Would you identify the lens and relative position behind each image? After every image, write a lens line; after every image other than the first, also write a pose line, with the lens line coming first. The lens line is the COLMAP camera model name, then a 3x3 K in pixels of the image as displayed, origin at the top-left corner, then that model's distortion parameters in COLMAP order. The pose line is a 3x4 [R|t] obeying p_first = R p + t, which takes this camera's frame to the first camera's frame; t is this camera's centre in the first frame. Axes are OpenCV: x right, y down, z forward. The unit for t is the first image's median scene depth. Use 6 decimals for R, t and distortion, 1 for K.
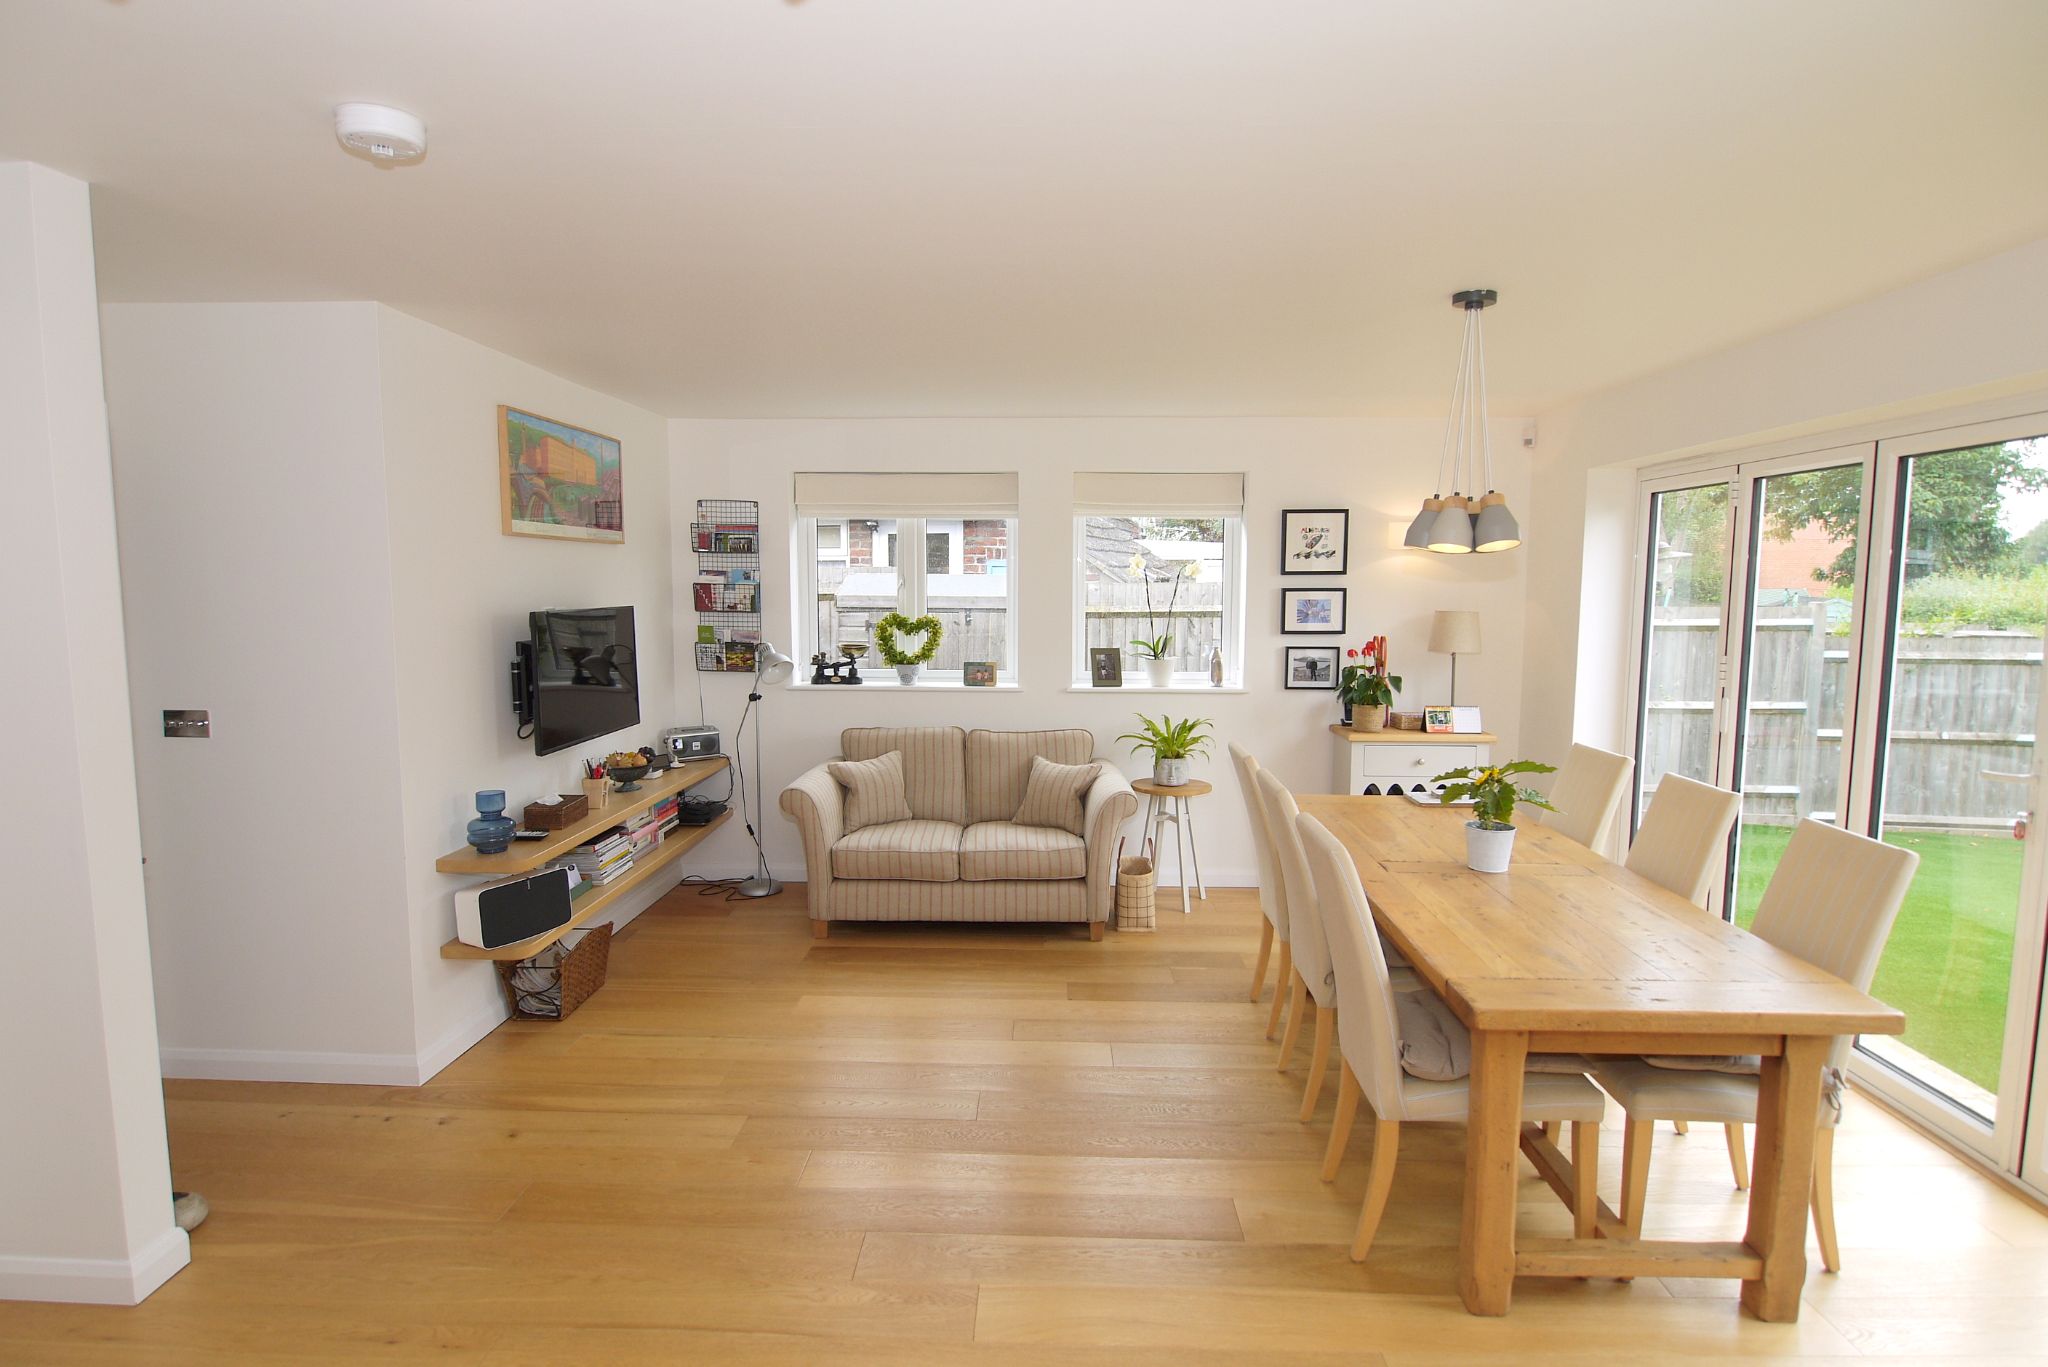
lens RADIAL K [[1083.9, 0, 1009.3], [0, 1083.9, 695.7], [0, 0, 1]] dist [-0.010885, -0.004131]
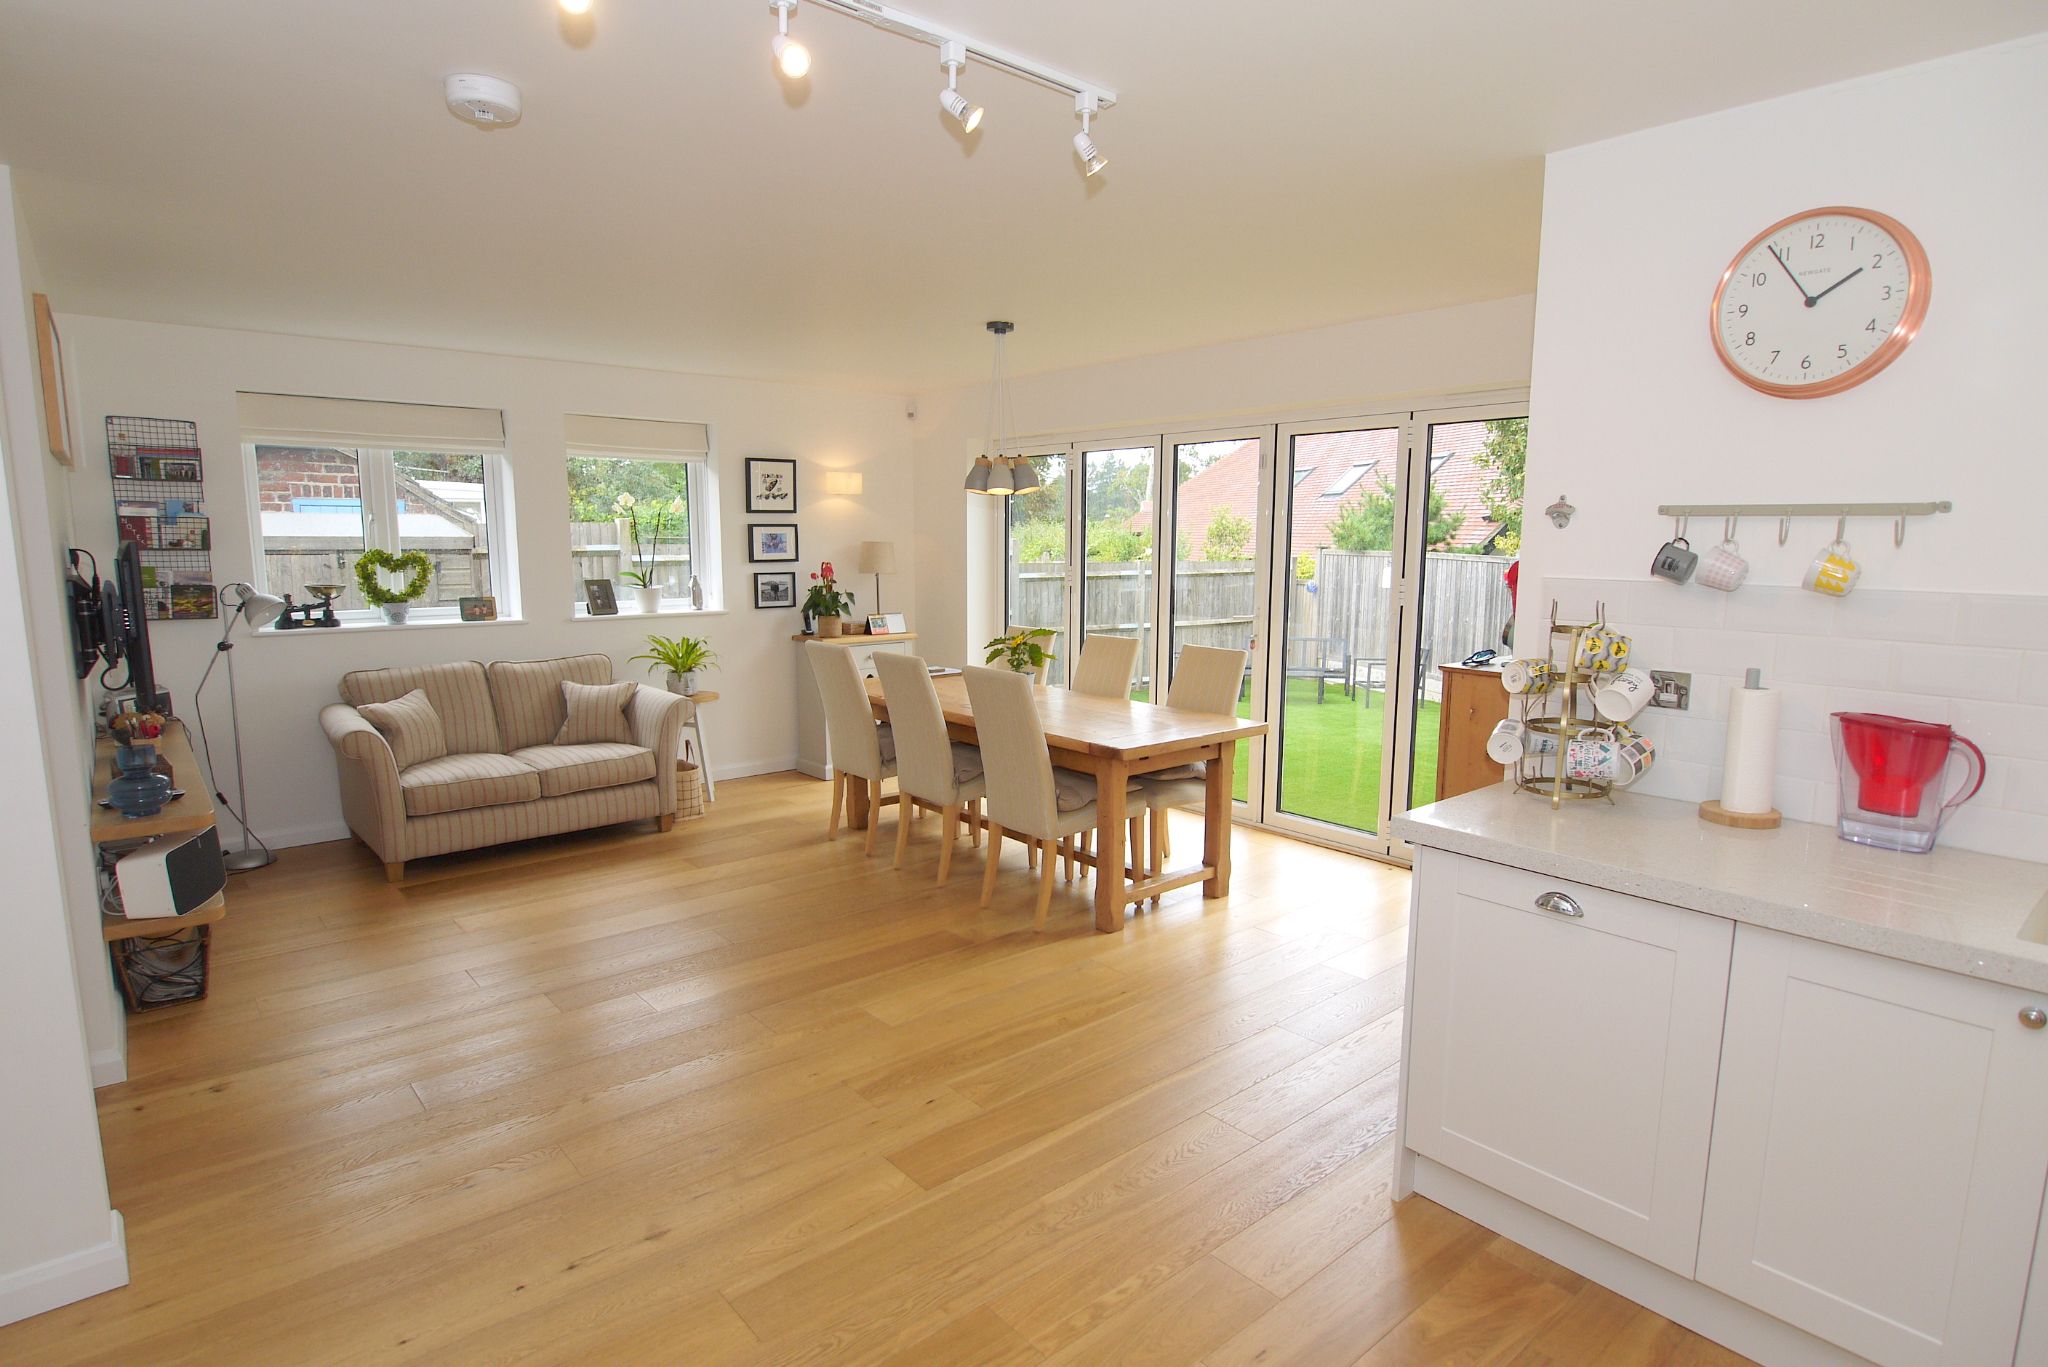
lens RADIAL K [[1083.9, 0, 1015.6], [0, 1083.9, 696.5], [0, 0, 1]] dist [-0.010885, -0.004131]
pose [[0.735697, -0.101335, 0.669687, -0.352035], [0.070310, 0.994829, 0.073295, 0.023167], [-0.673652, -0.006837, 0.739017, -0.082139]]
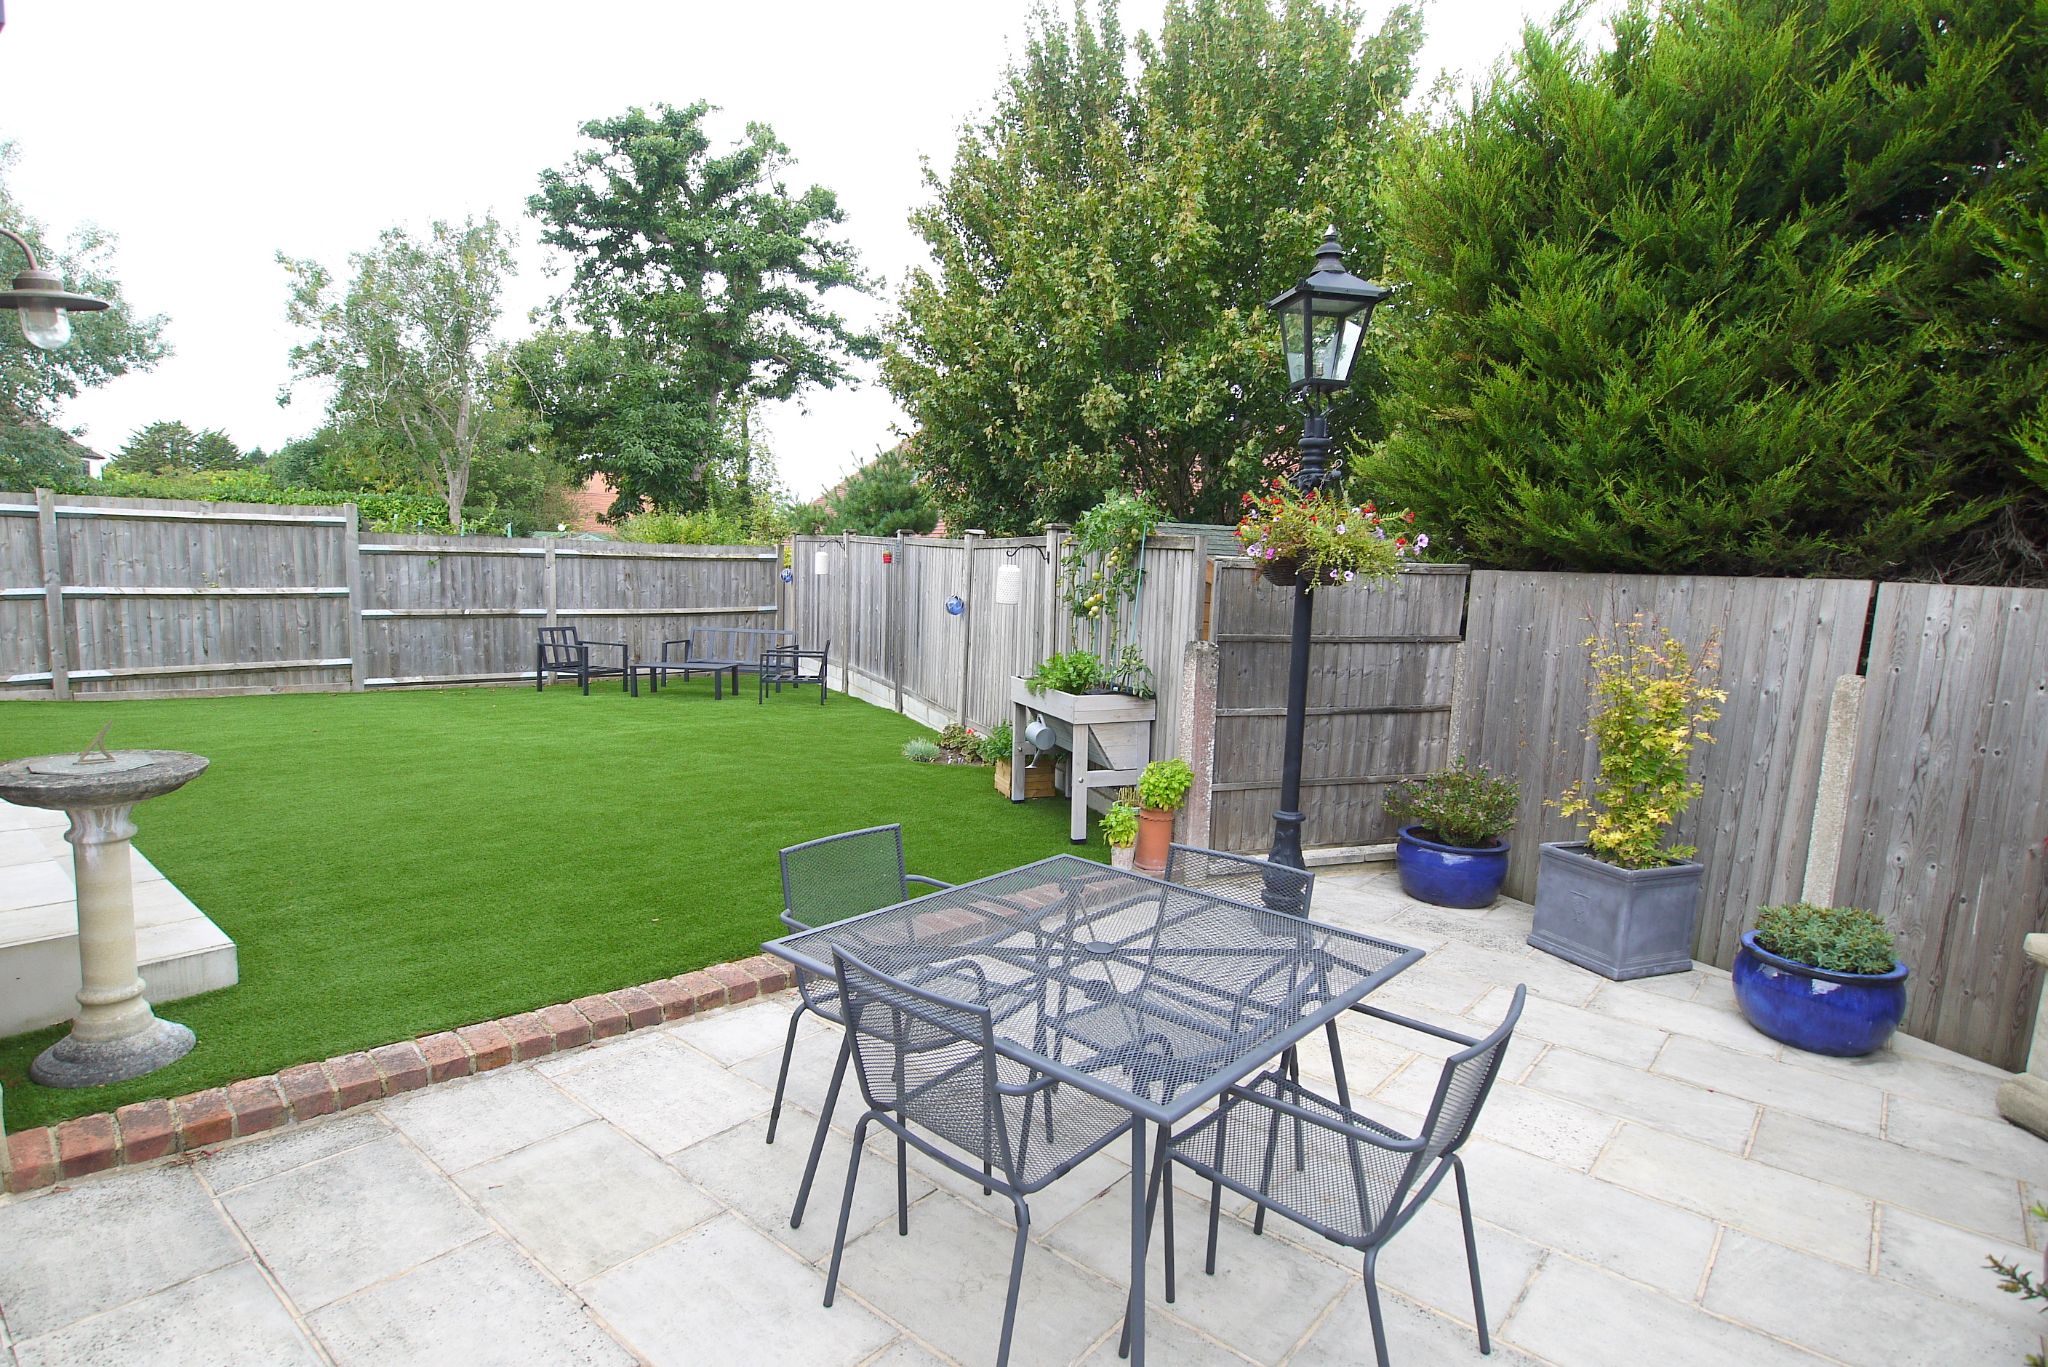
lens RADIAL K [[1083.9, 0, 1015.6], [0, 1083.9, 697.2], [0, 0, 1]] dist [-0.010885, -0.004131]
pose [[0.619503, -0.085170, 0.780360, 0.414666], [0.051806, 0.996365, 0.067618, 0.139240], [-0.783283, -0.001463, 0.621664, -0.532658]]
